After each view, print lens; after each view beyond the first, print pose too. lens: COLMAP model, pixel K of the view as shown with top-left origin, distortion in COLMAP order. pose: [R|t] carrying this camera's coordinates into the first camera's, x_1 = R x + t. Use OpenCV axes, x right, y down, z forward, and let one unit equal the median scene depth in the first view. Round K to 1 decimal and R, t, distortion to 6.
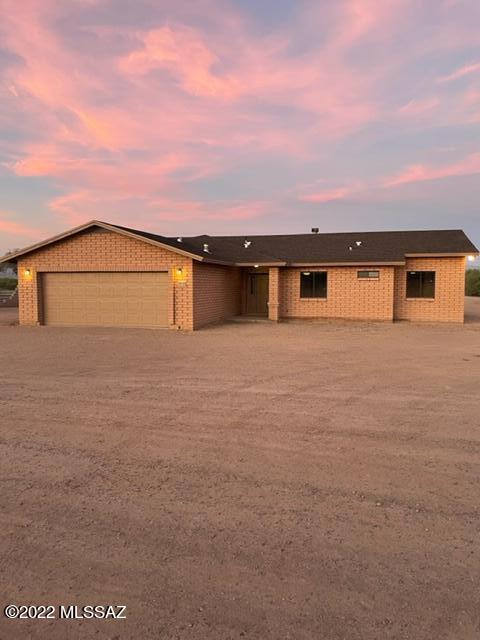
lens RADIAL K [[481.2, 0, 252.8], [0, 481.2, 319.7], [0, 0, 1]] dist [0.081108, -0.110243]
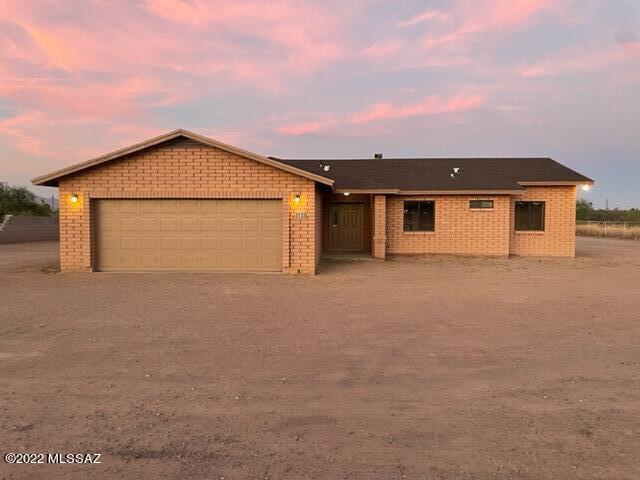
lens RADIAL K [[481.2, 0, 320.0], [0, 481.2, 240.0], [0, 0, 1]] dist [0.081108, -0.110243]
pose [[0.979436, -0.009487, 0.201532, -0.224728], [0.014296, 0.999646, -0.022419, -0.013208], [-0.201248, 0.024839, 0.979225, 0.194928]]
